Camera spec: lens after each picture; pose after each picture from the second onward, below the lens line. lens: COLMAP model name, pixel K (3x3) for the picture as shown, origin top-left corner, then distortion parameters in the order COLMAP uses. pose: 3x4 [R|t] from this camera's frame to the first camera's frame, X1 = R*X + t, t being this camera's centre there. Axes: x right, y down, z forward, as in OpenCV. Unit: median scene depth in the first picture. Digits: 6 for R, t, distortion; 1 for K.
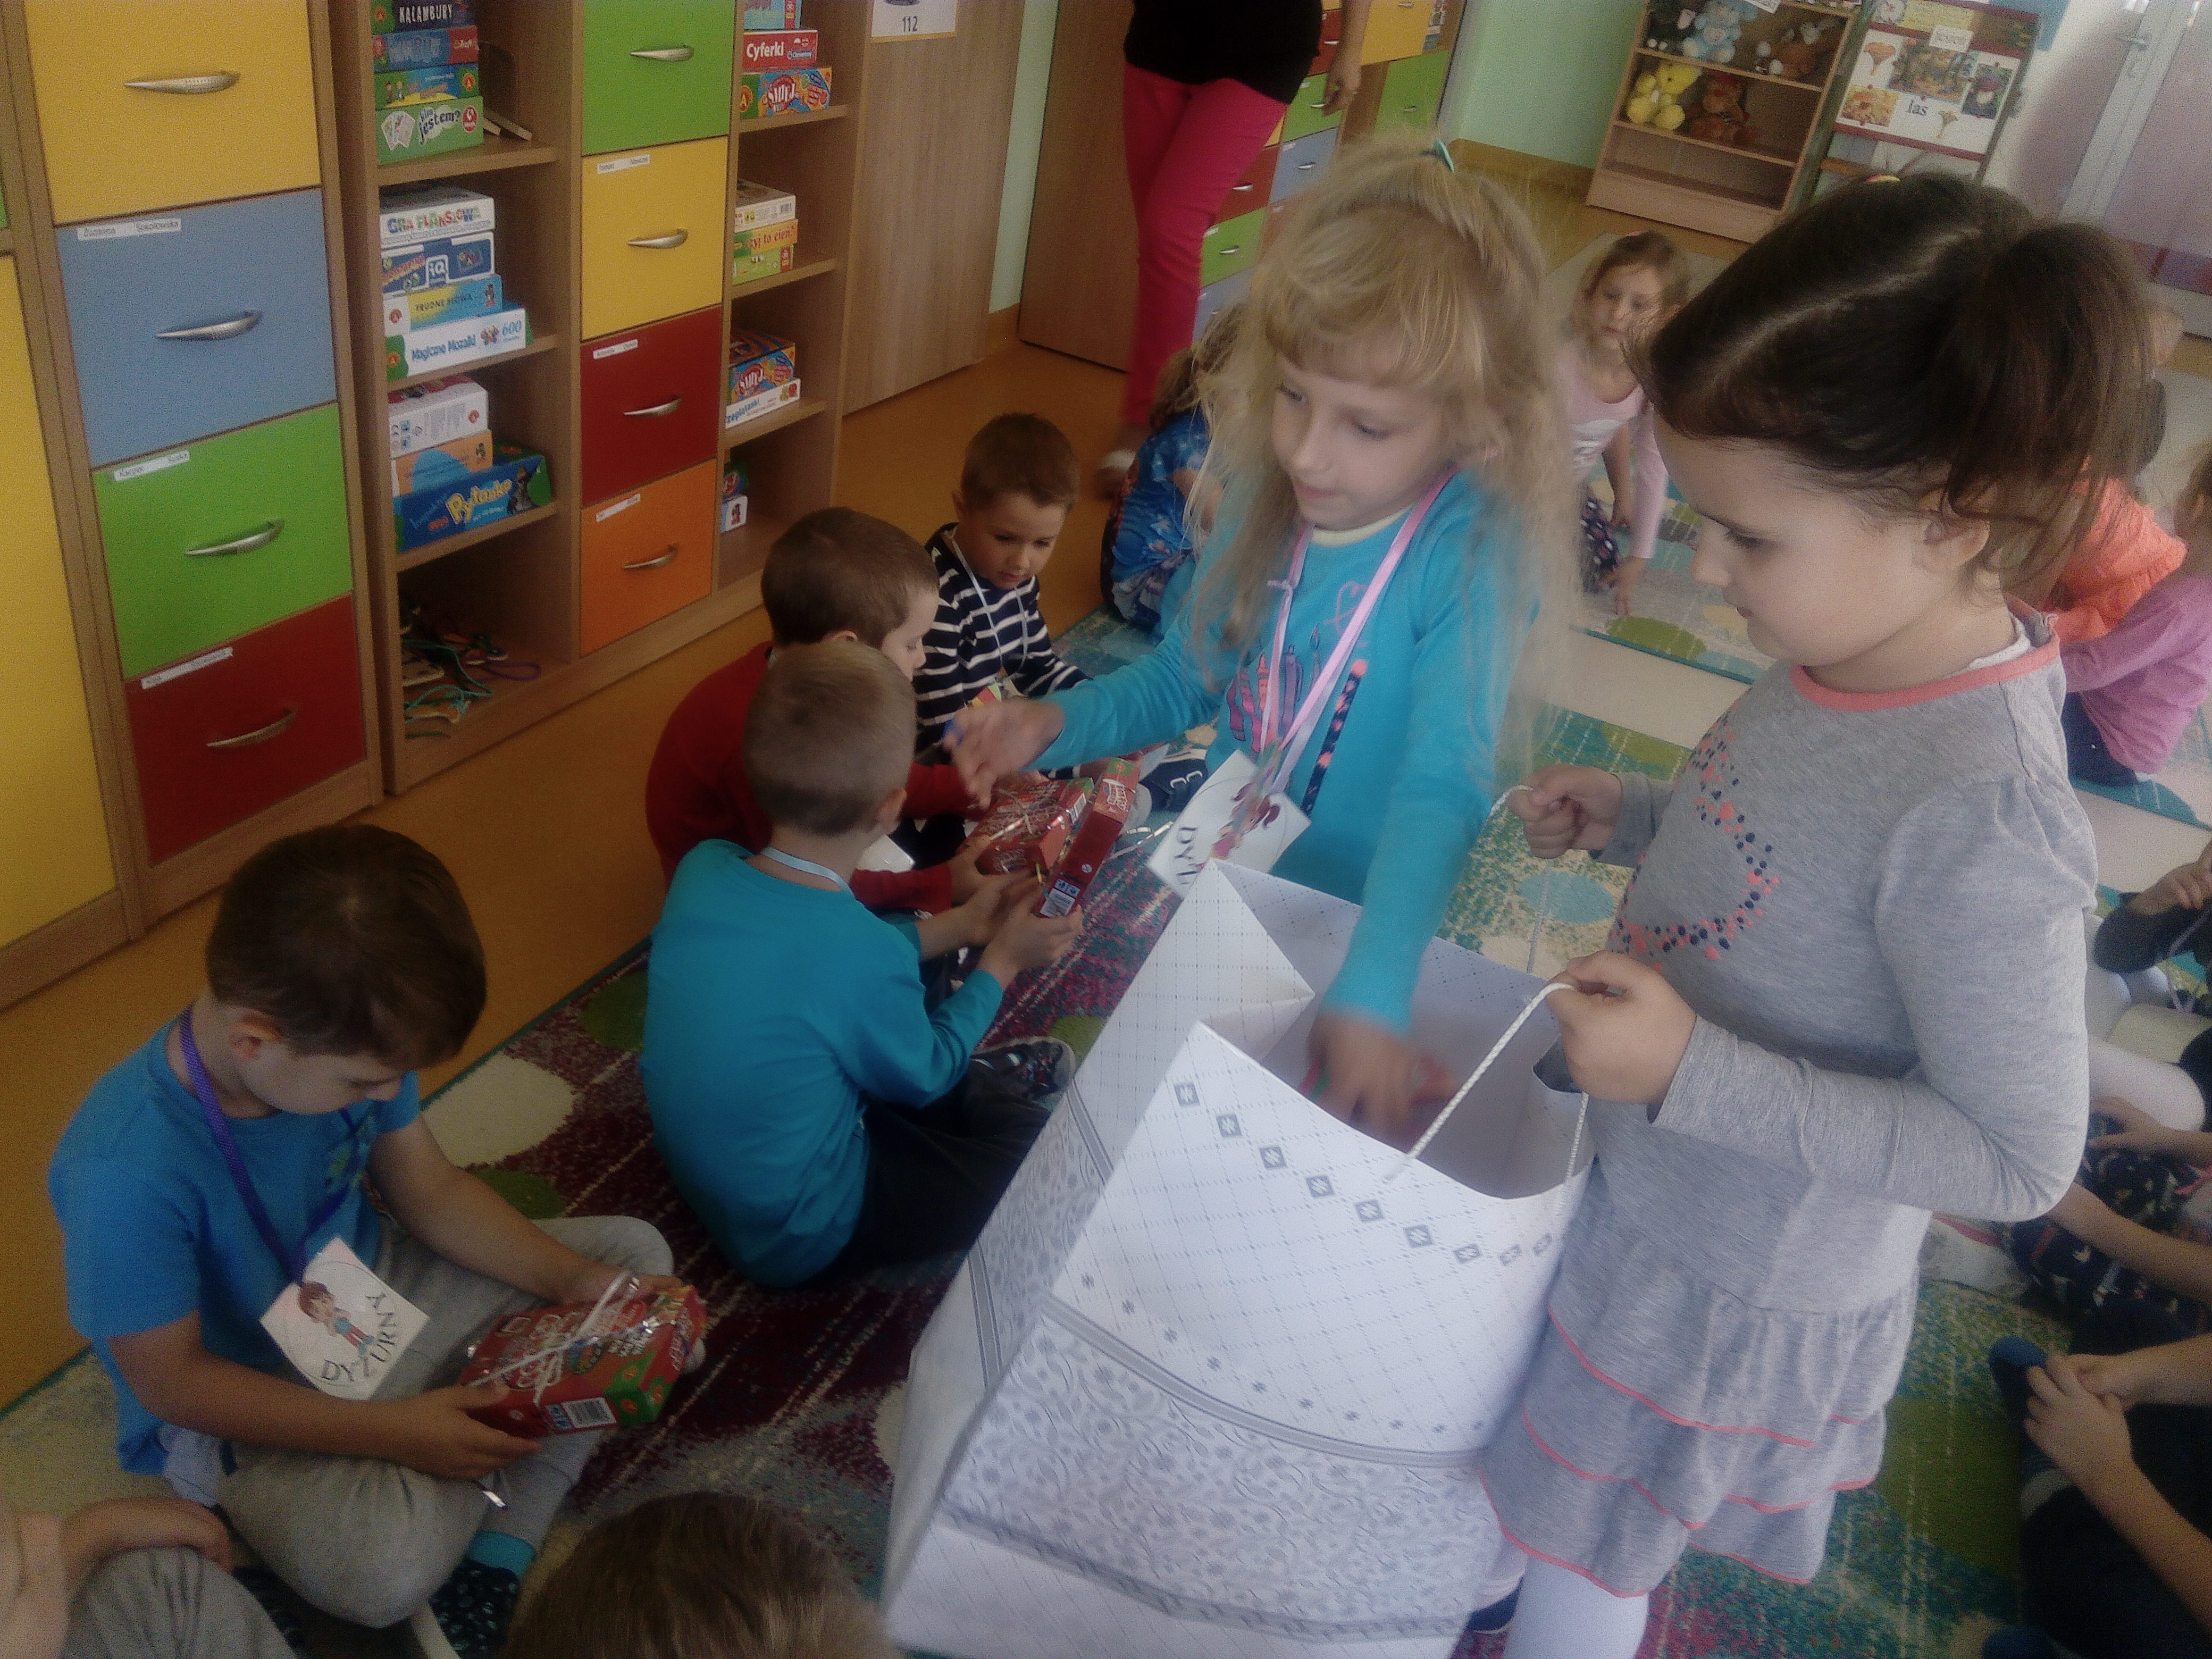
lens RADIAL K [[1748.8, 0, 1106.0], [0, 1748.8, 829.5], [0, 0, 1]] dist [0.107894, -0.147766]
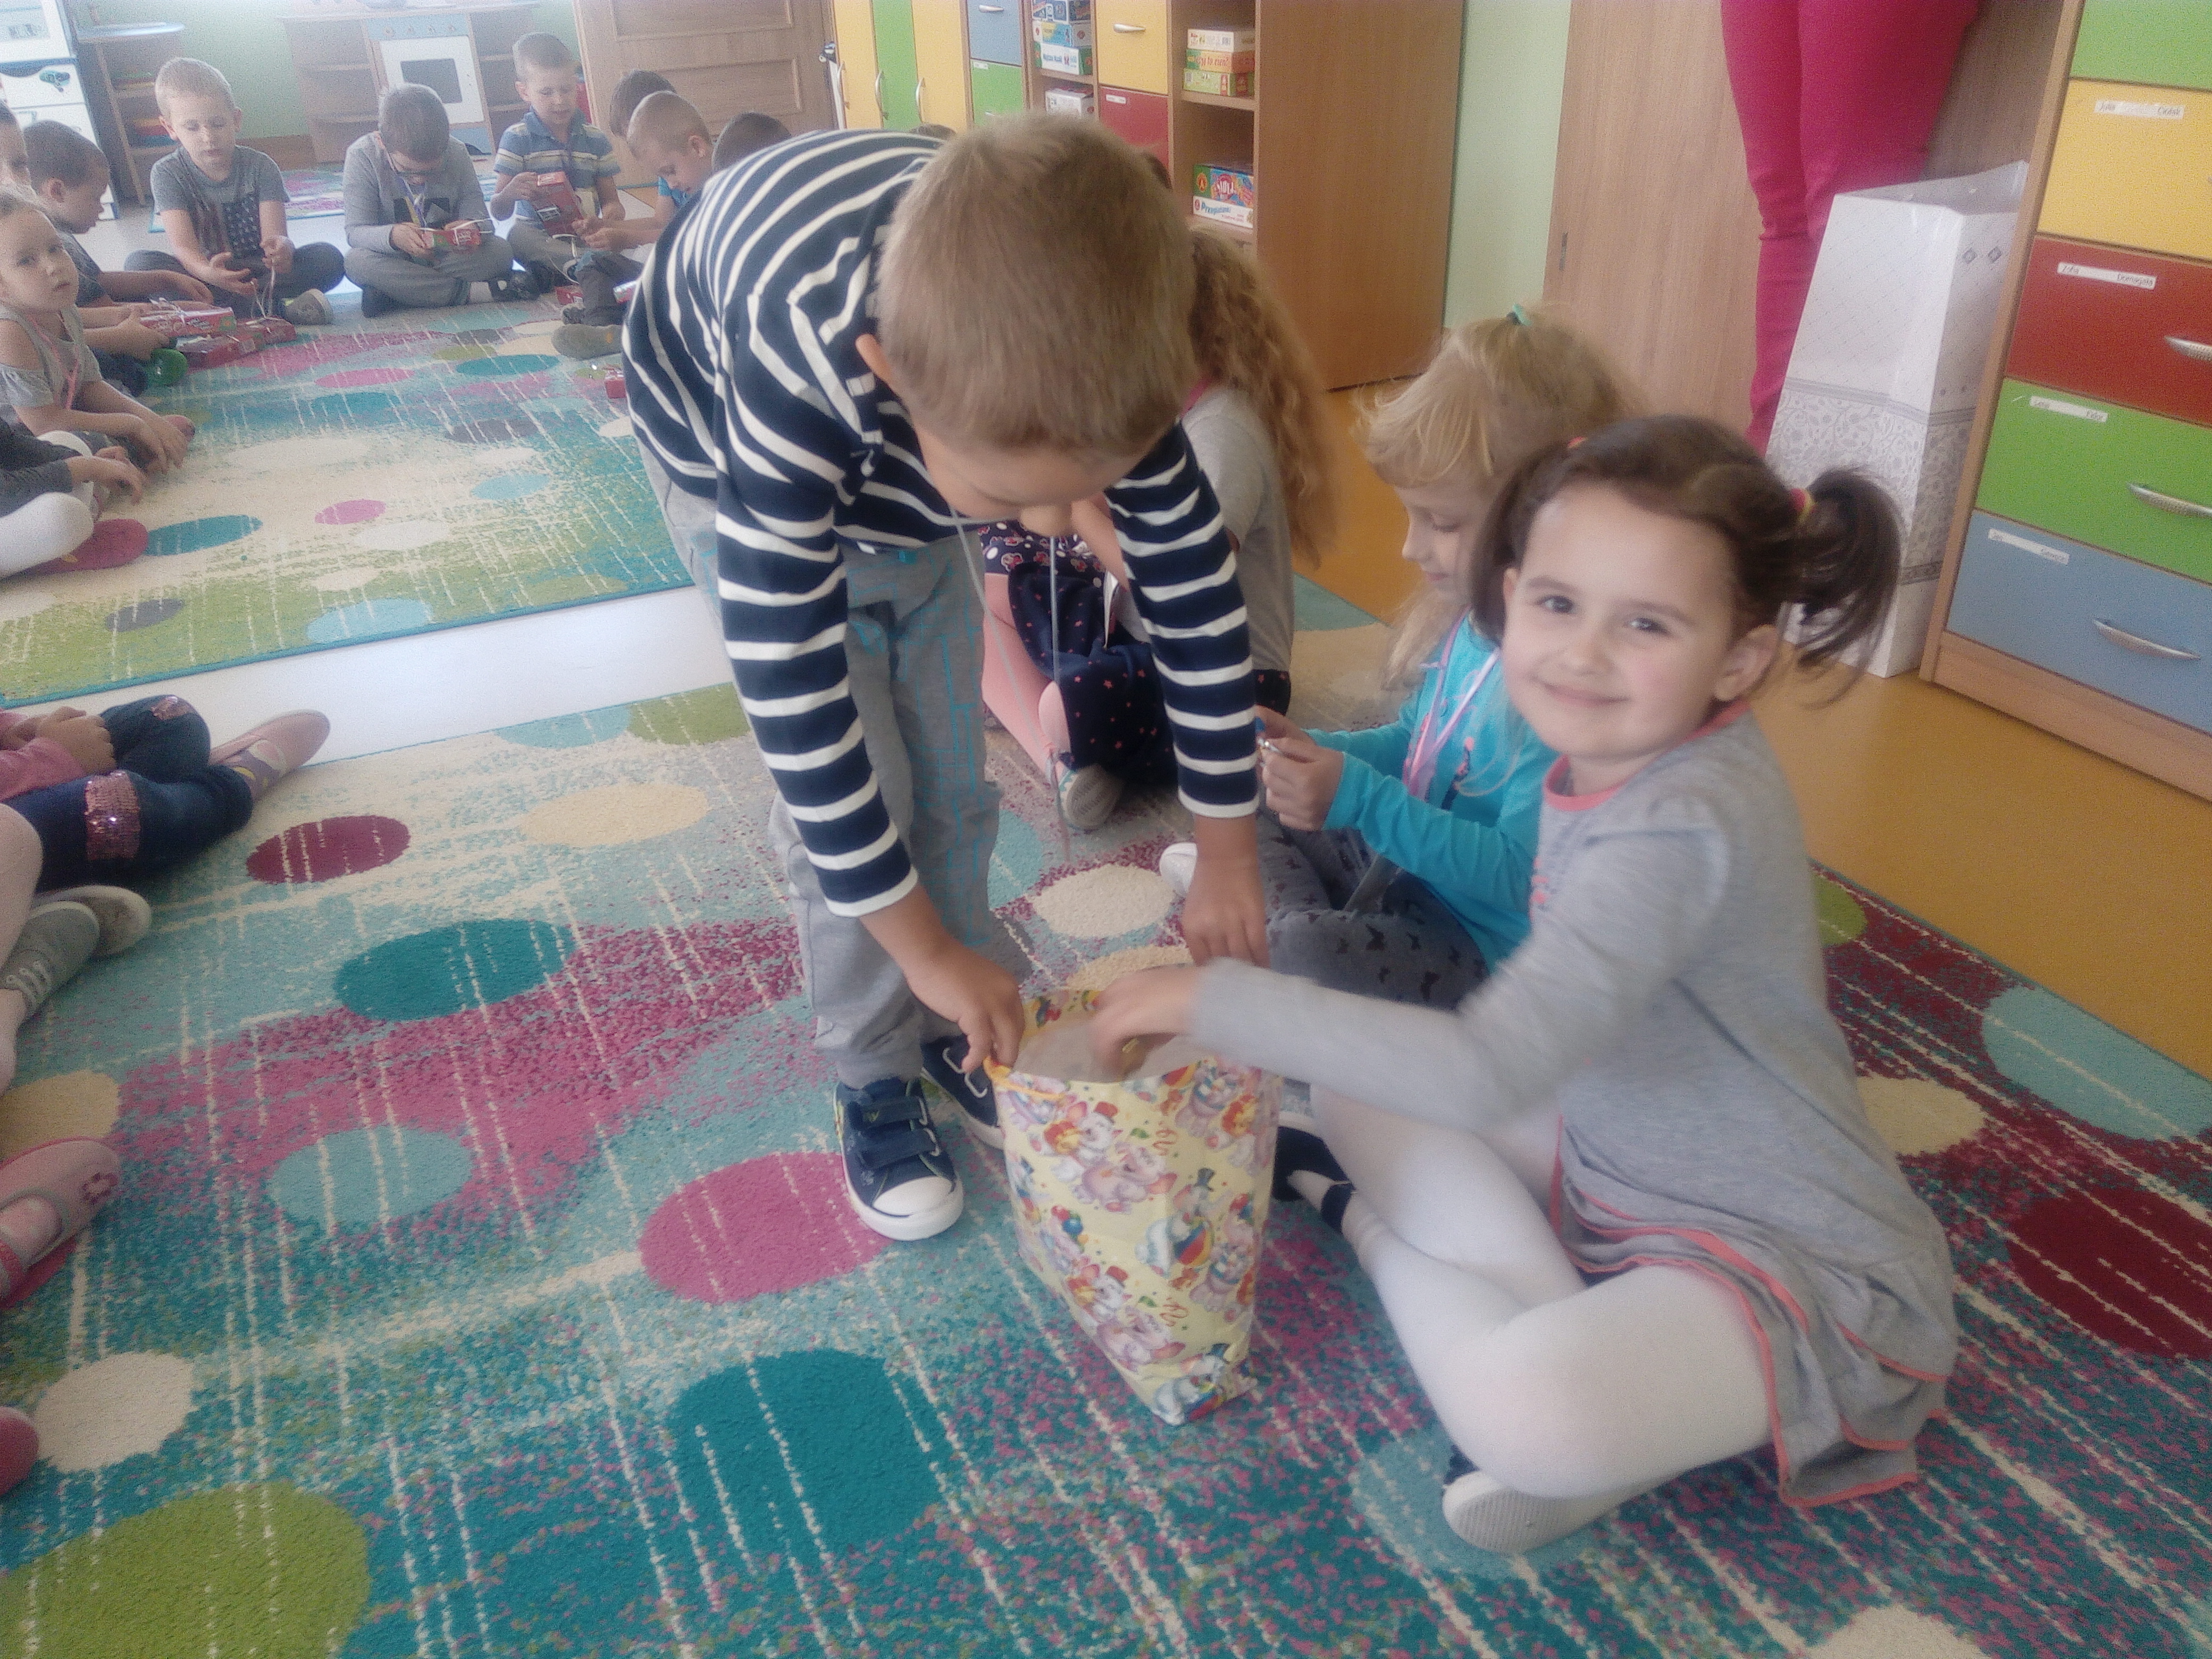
lens RADIAL K [[1748.8, 0, 1106.0], [0, 1748.8, 829.5], [0, 0, 1]] dist [0.107894, -0.147766]
pose [[-0.621707, 0.243493, -0.744441, 1.120209], [-0.456742, 0.659417, 0.597123, -0.832516], [0.636292, 0.711253, -0.298751, 2.061714]]
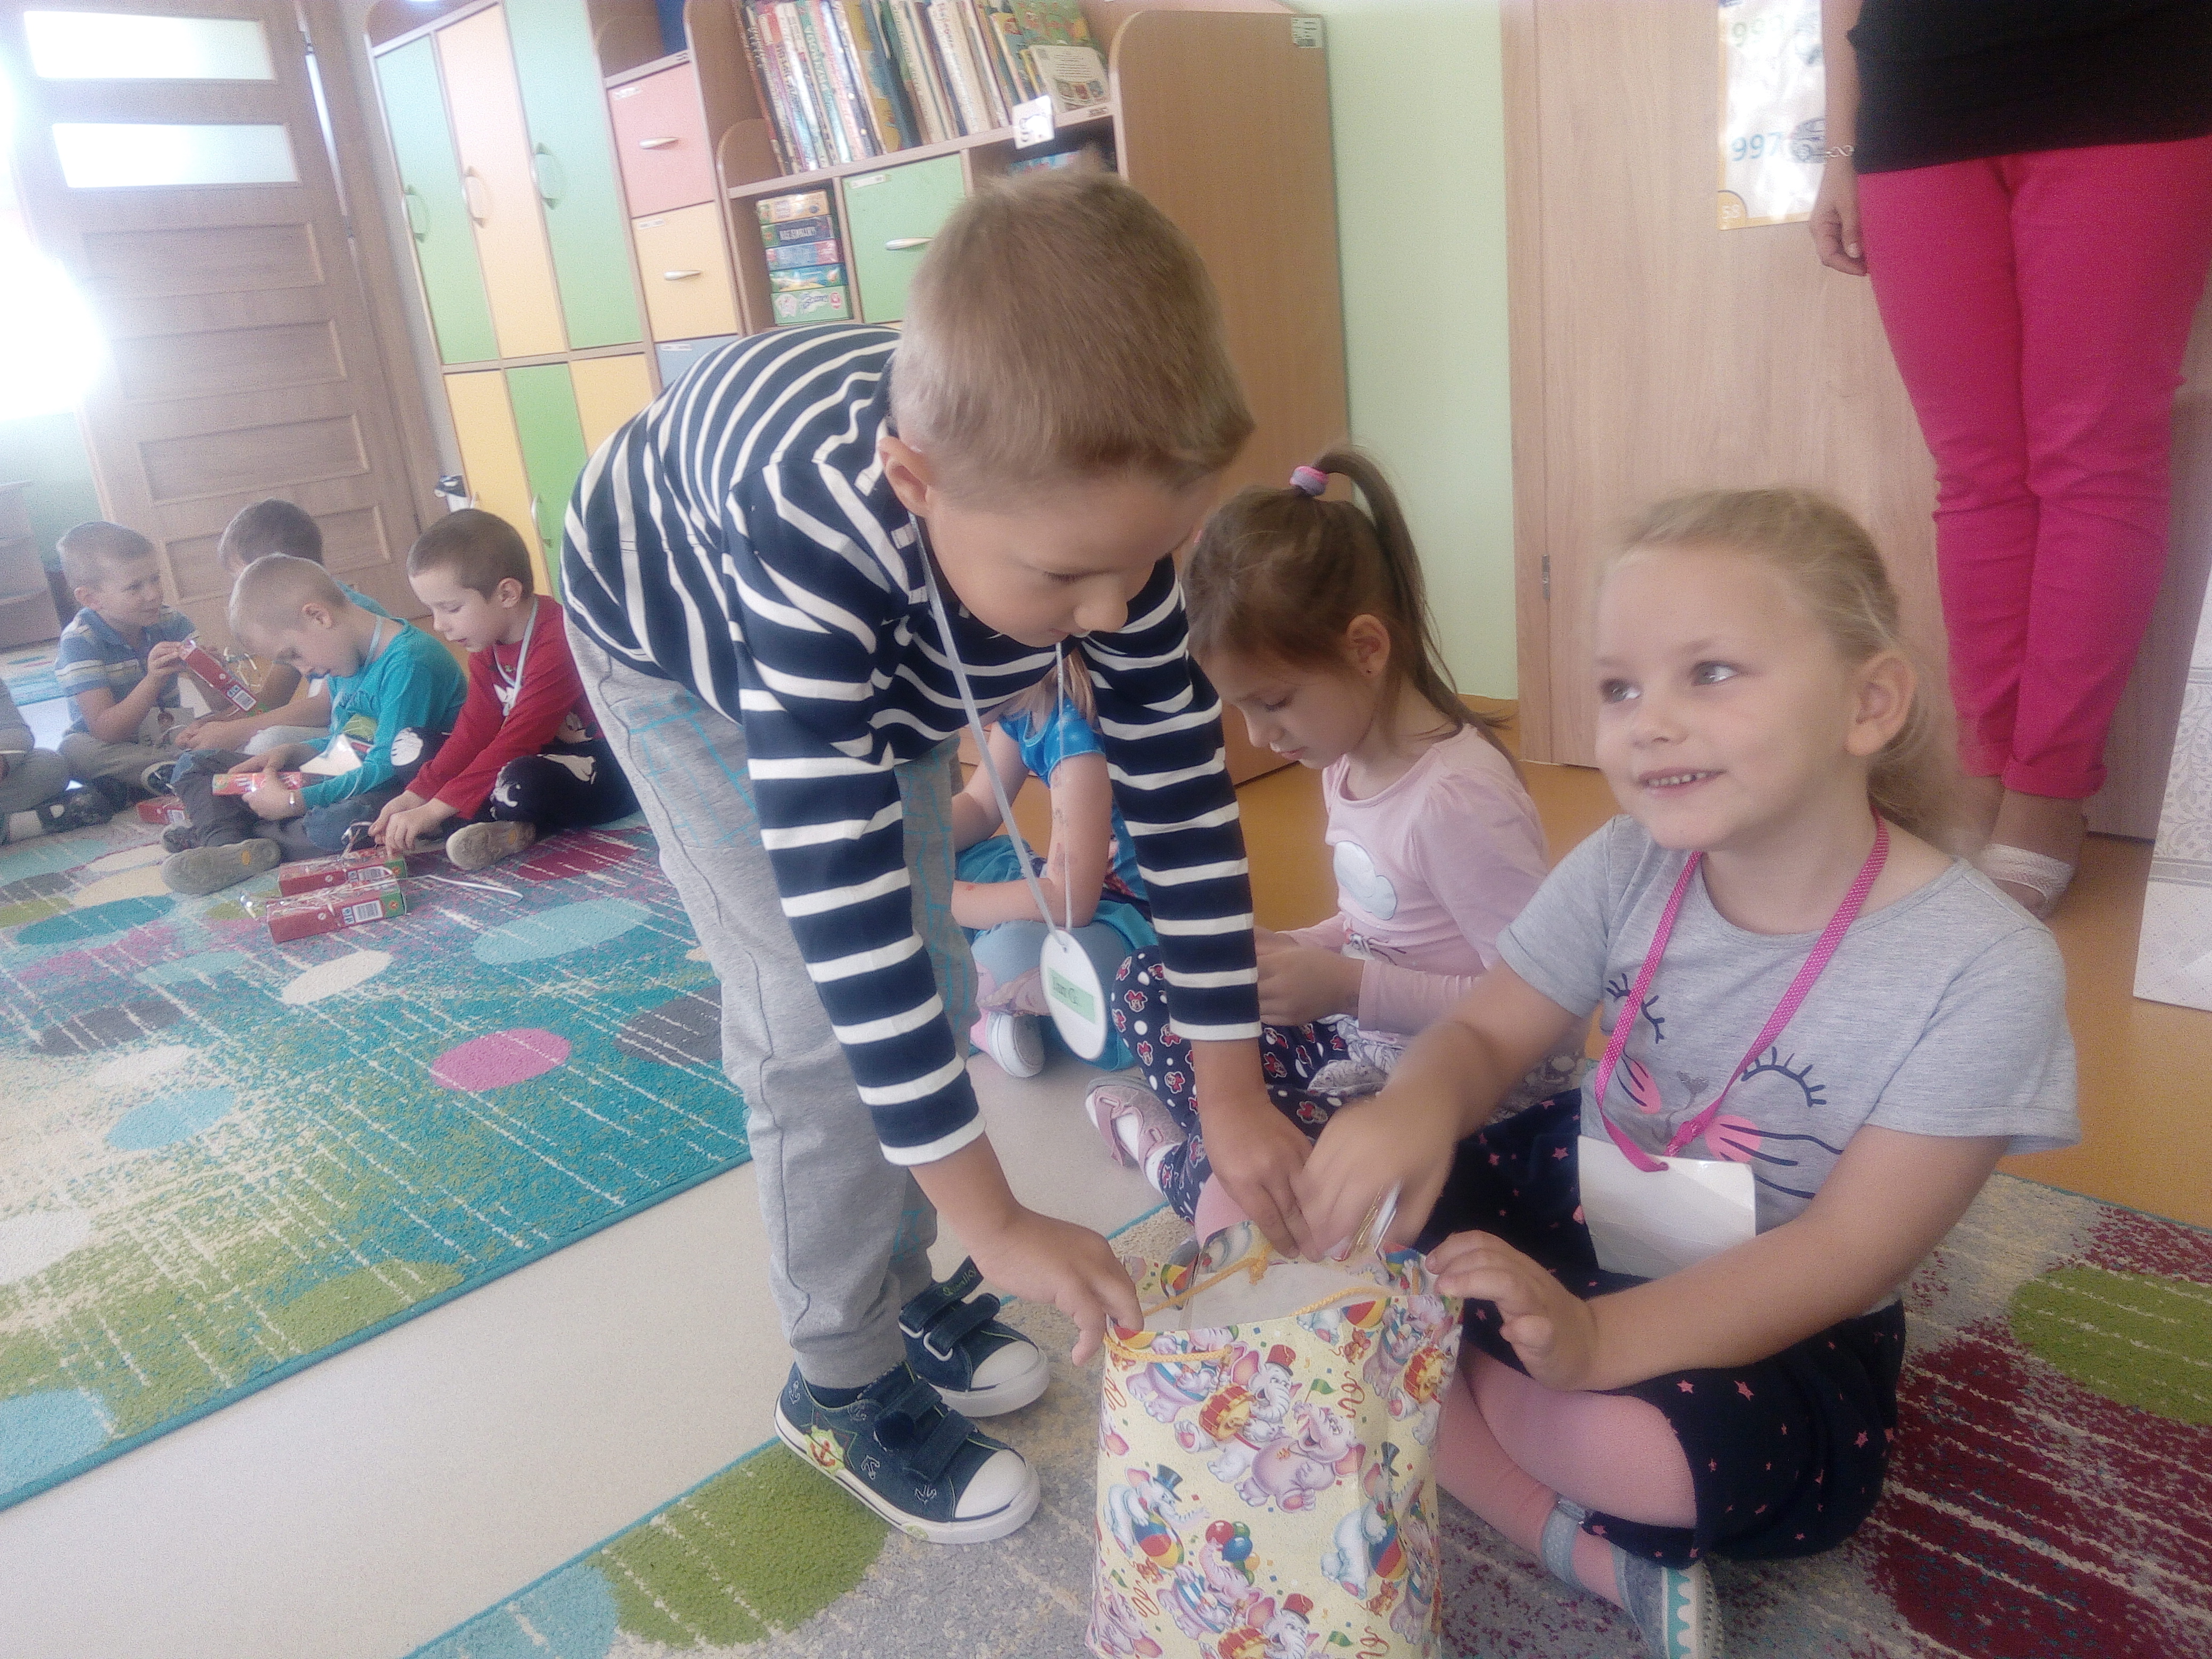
lens RADIAL K [[1754.4, 0, 1128.4], [0, 1754.4, 828.8], [0, 0, 1]] dist [0.107057, -0.098924]
pose [[-0.386217, 0.165454, -0.907448, 0.914686], [-0.425670, 0.840795, 0.334469, -0.589553], [0.818317, 0.515451, -0.254300, 1.696431]]
